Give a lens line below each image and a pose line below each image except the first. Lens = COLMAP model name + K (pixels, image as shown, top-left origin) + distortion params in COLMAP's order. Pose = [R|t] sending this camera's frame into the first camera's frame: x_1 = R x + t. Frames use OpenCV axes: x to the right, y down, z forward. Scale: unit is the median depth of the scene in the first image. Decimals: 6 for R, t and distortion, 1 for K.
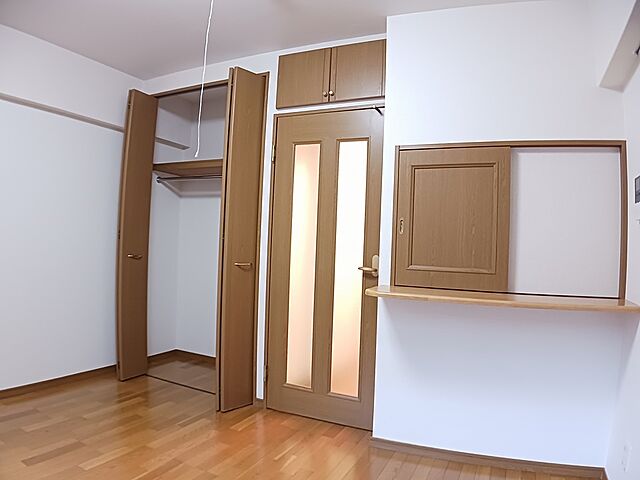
lens RADIAL K [[437.9, 0, 320.0], [0, 437.9, 240.0], [0, 0, 1]] dist [-0.194317, 0.023099]
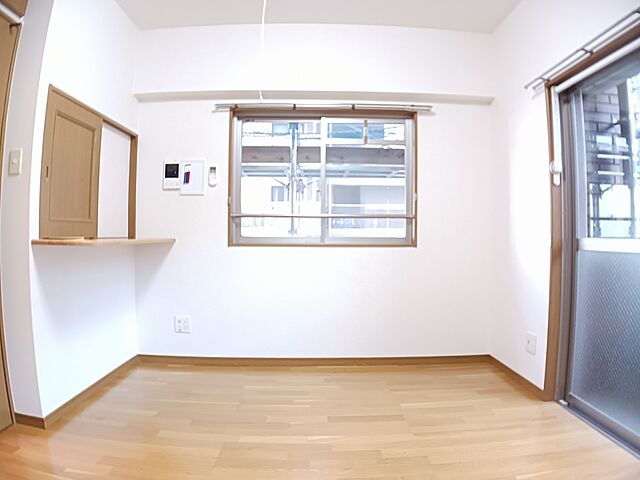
lens RADIAL K [[437.9, 0, 320.0], [0, 437.9, 240.0], [0, 0, 1]] dist [-0.194317, 0.023099]
pose [[-0.448728, -0.048034, 0.892377, -0.723641], [-0.034834, 0.998736, 0.036243, 0.051463], [-0.892989, -0.014821, -0.449833, 0.759081]]
